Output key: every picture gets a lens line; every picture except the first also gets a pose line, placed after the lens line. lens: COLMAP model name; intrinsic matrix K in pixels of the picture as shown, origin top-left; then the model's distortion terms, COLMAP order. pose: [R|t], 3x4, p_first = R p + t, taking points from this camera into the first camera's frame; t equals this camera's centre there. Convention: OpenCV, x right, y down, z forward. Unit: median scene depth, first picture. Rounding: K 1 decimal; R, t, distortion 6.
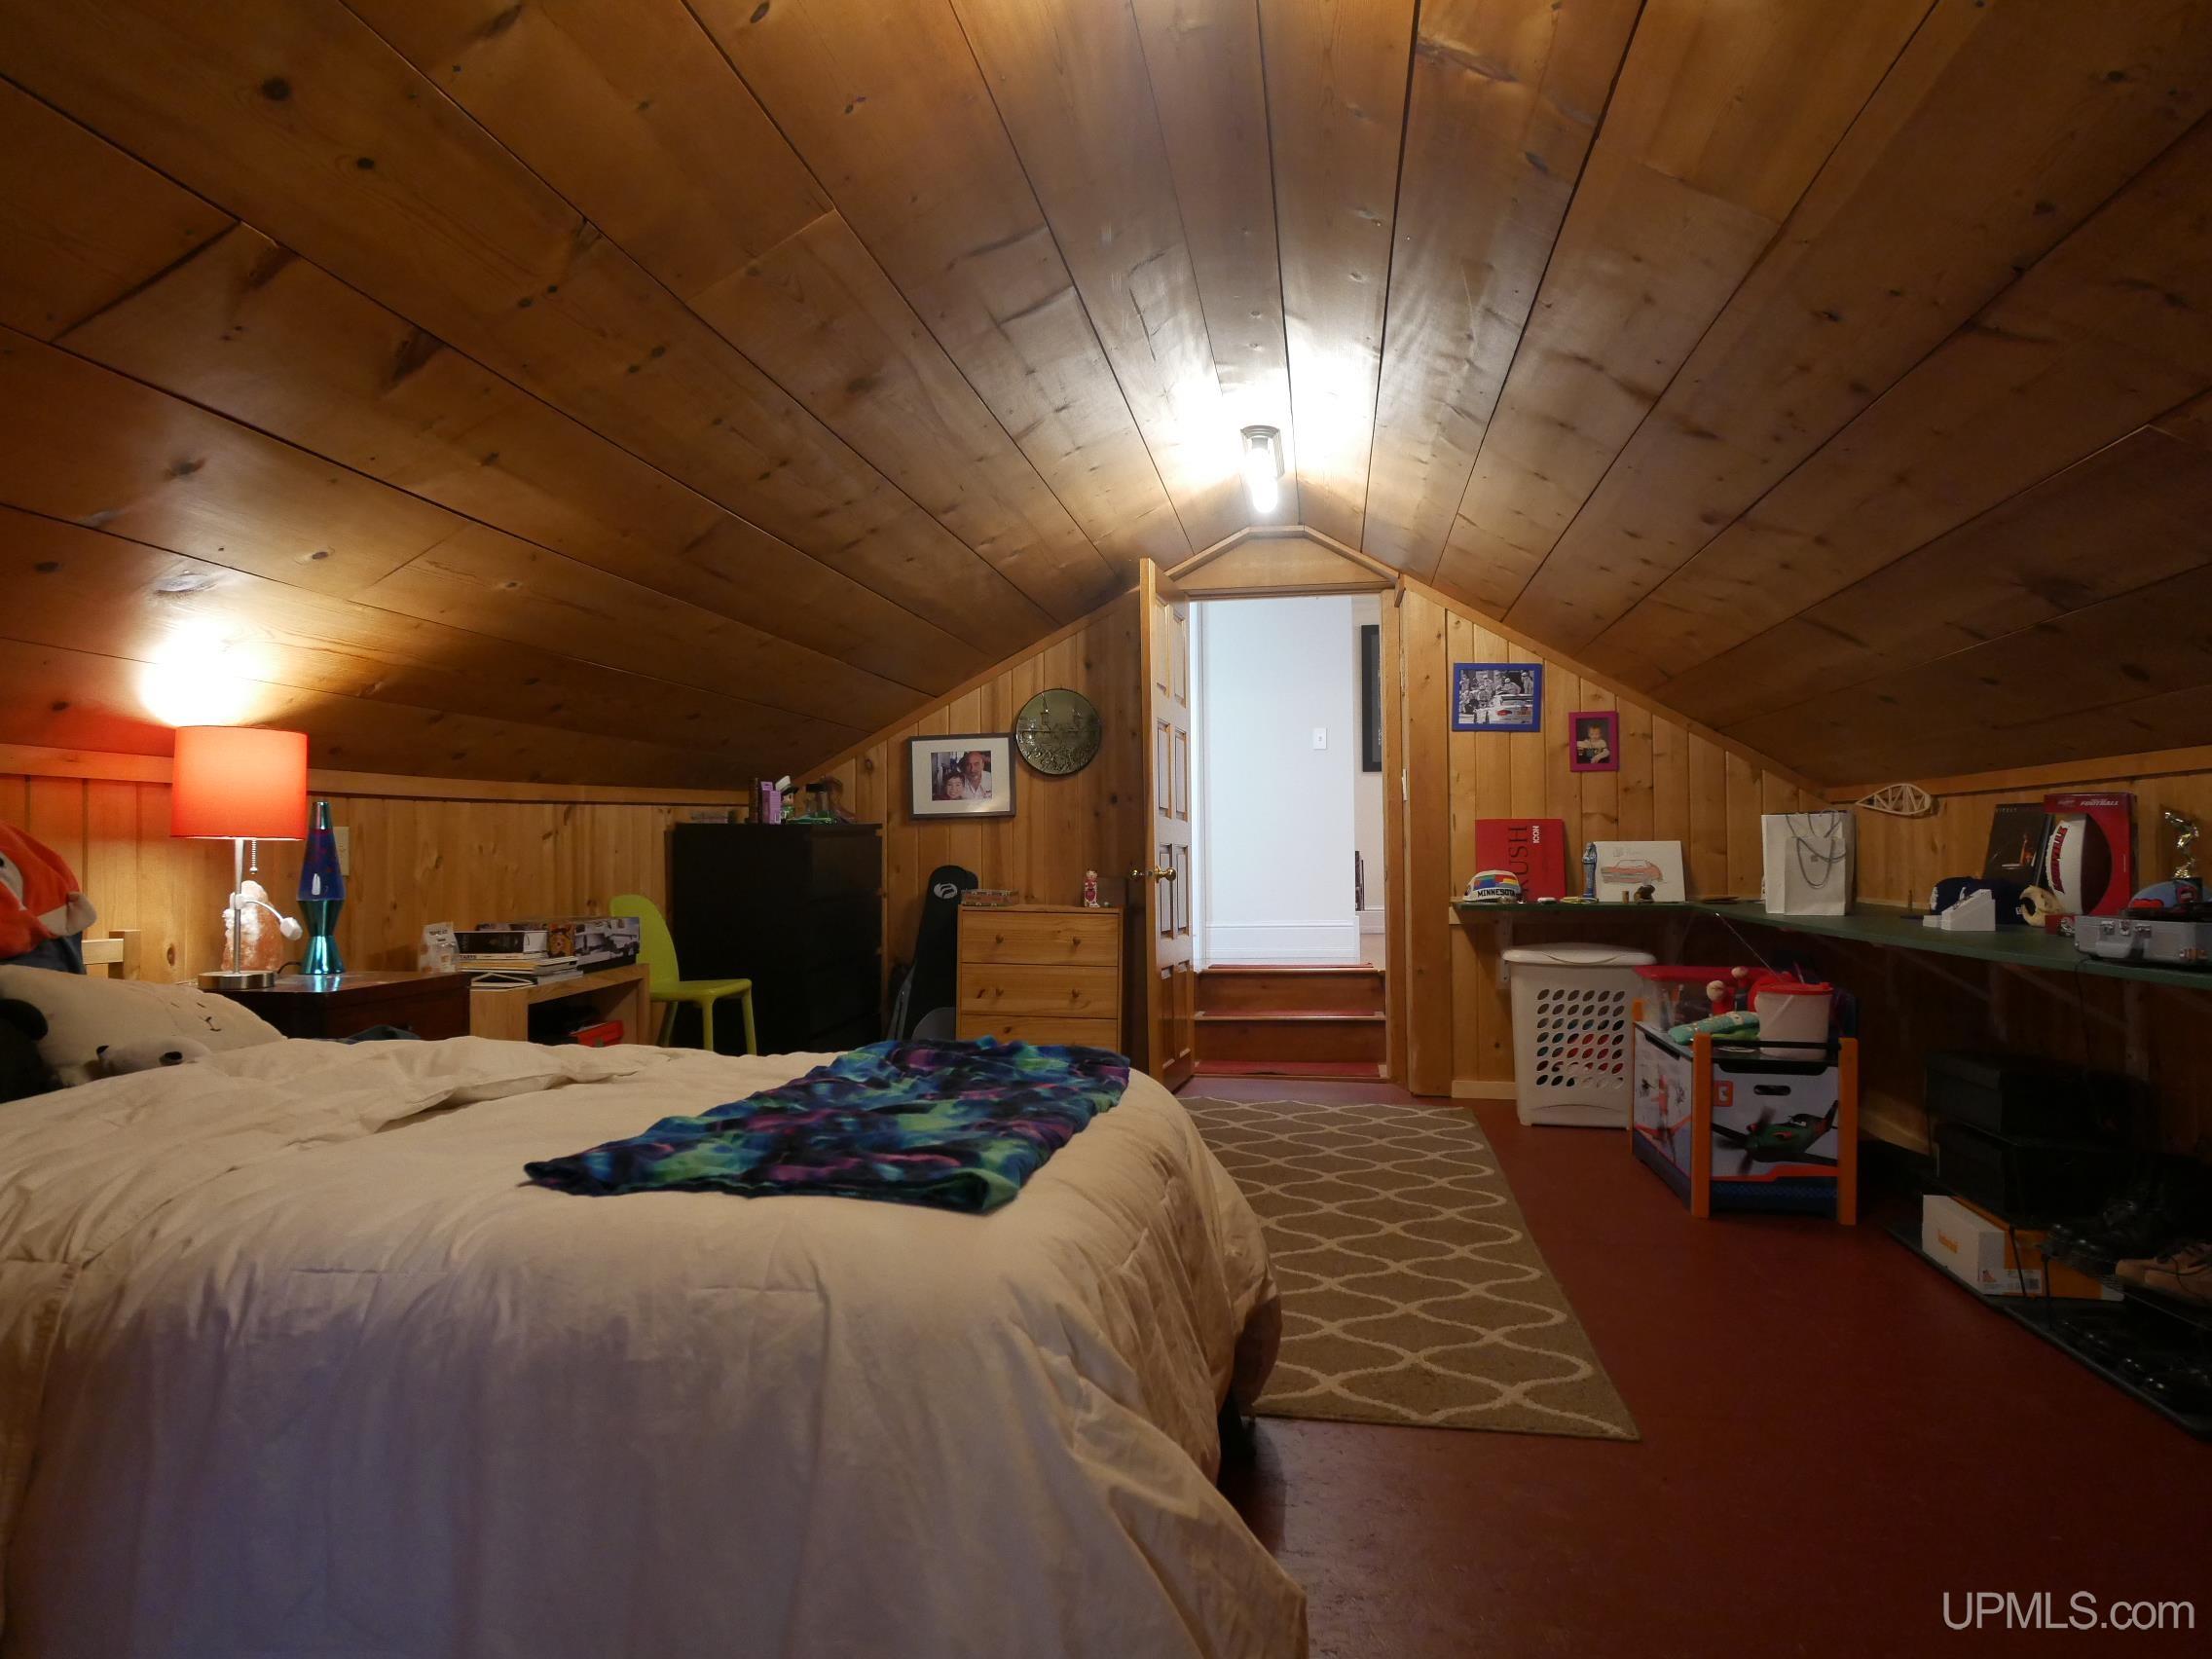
lens RADIAL K [[1558.6, 0, 1106.0], [0, 1558.6, 829.5], [0, 0, 1]] dist [-0.002355, -0.001356]
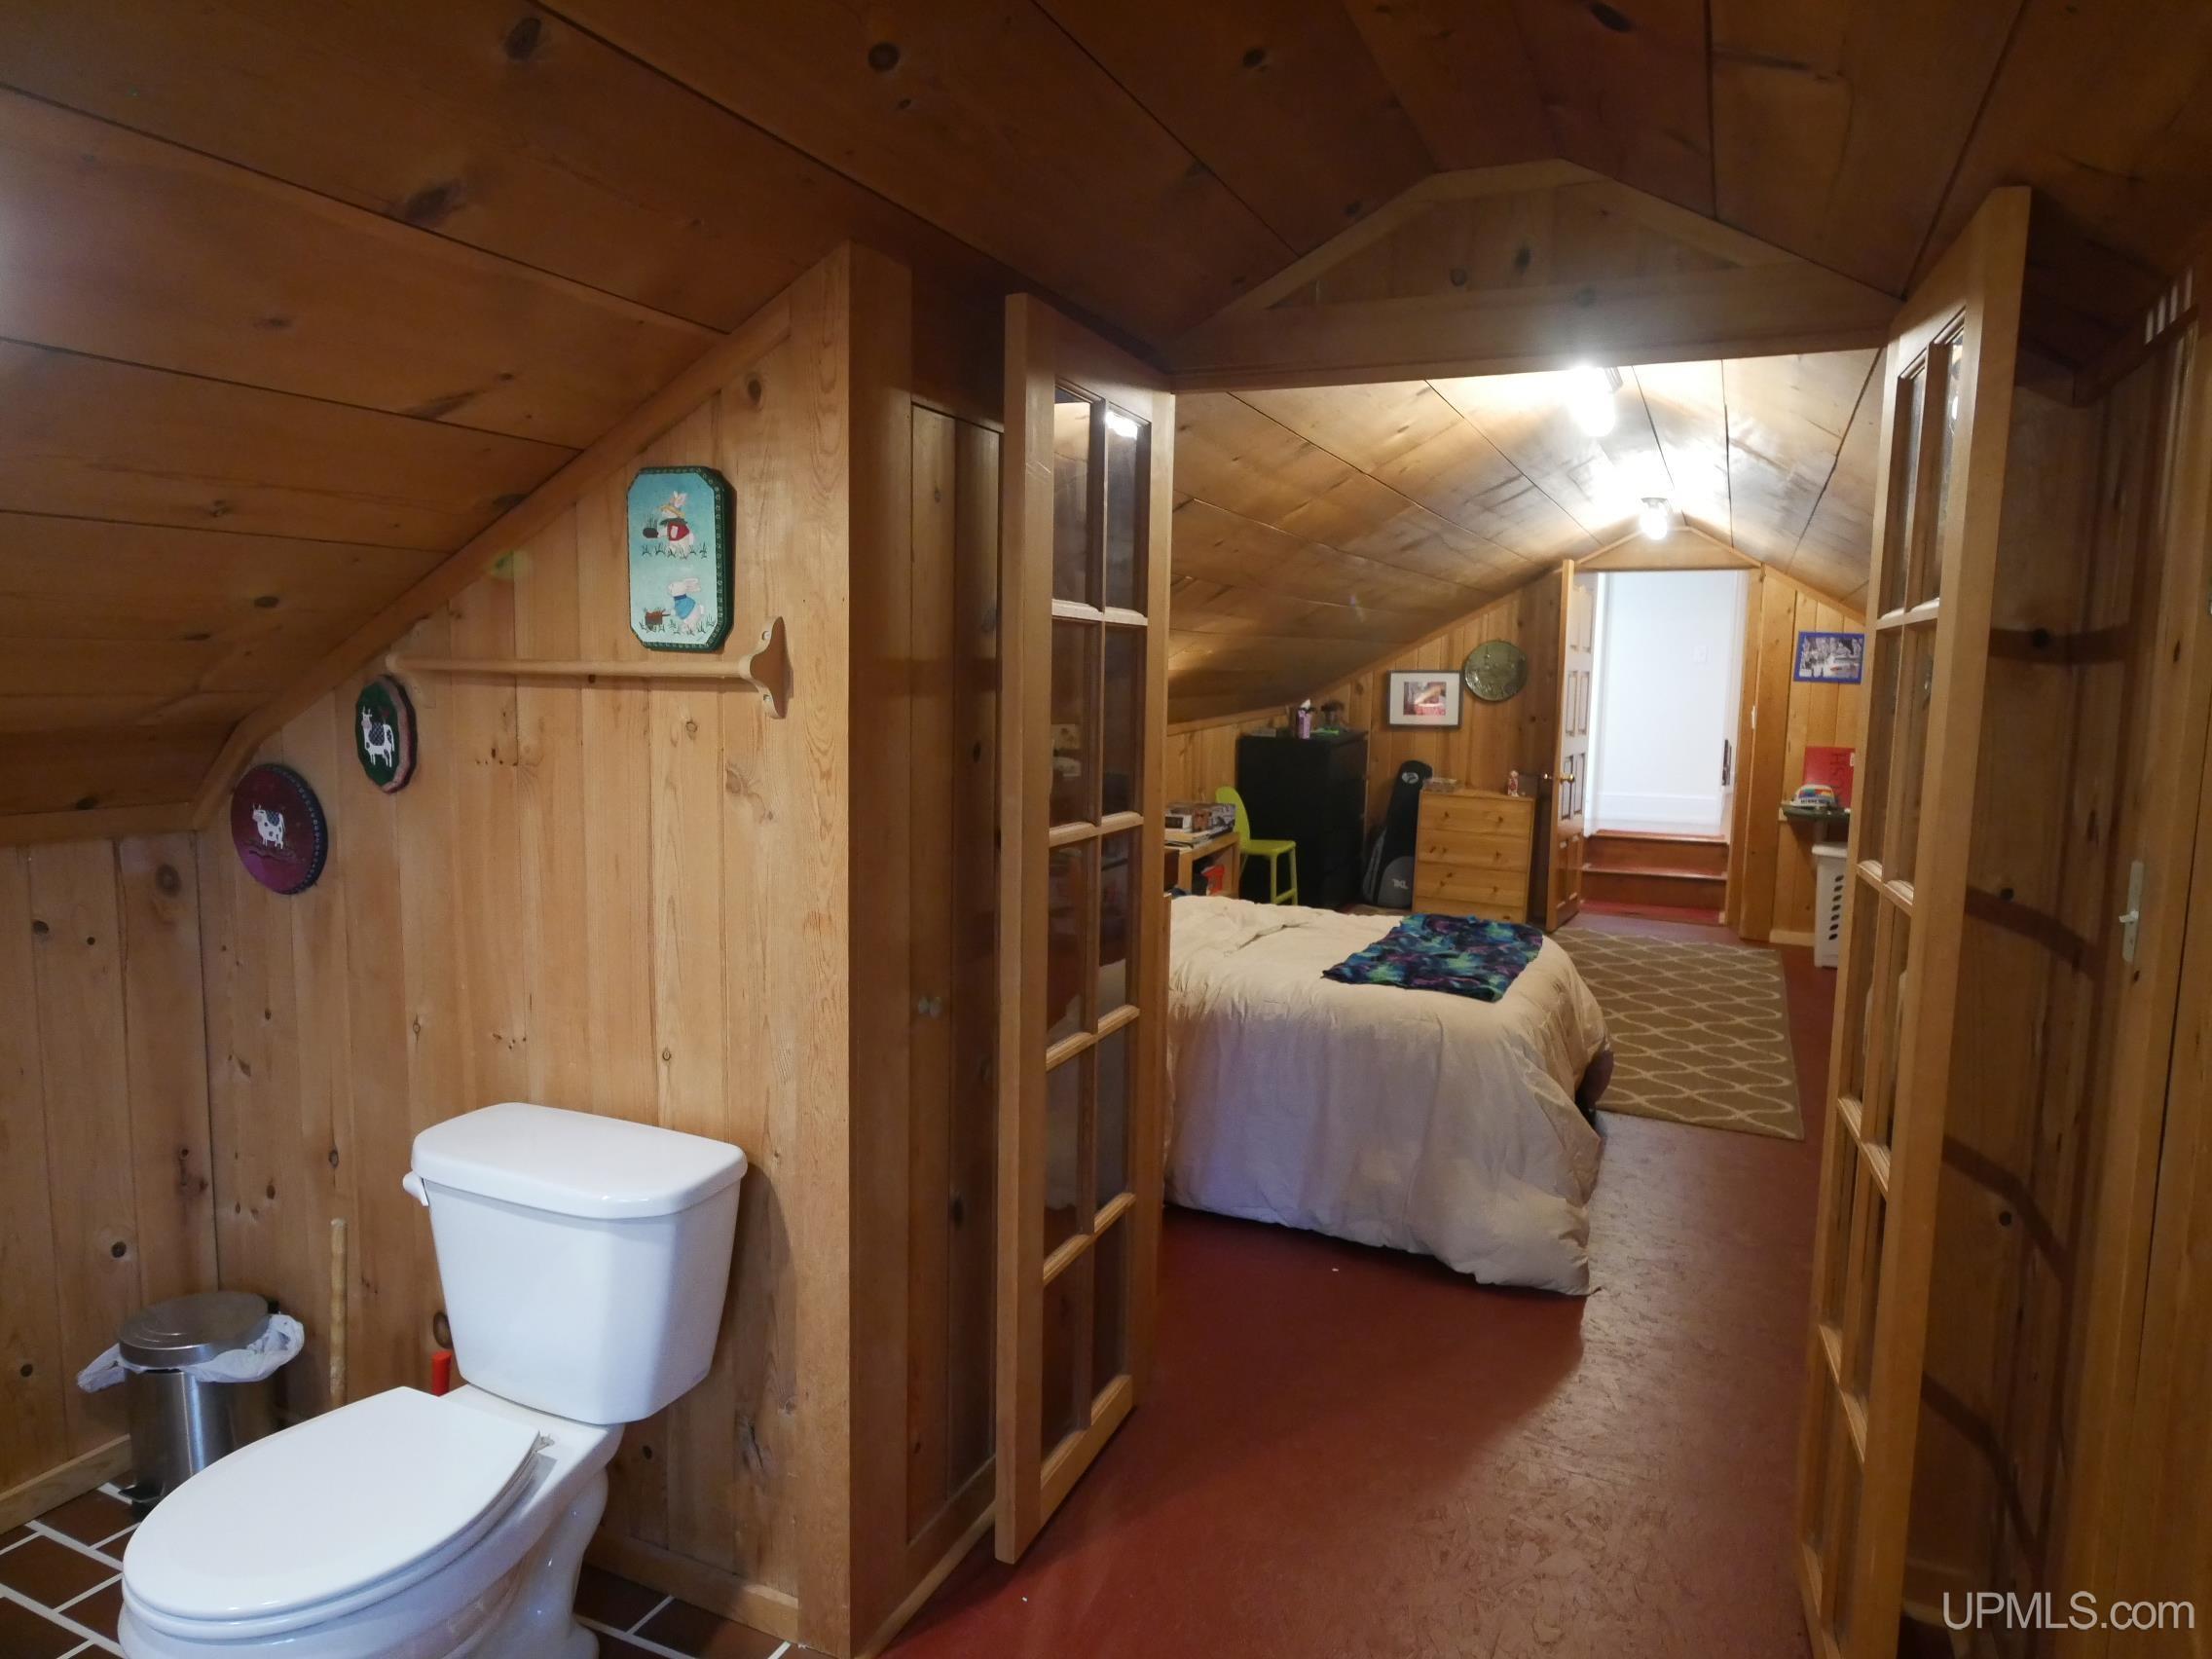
lens RADIAL K [[1392.6, 0, 1099.5], [0, 1392.6, 844.2], [0, 0, 1]] dist [-0.004736, -0.002434]
pose [[0.959456, 0.058037, -0.275818, -0.019631], [-0.017401, 0.988901, 0.147553, -0.096606], [0.281320, -0.136771, 0.949817, -0.379238]]
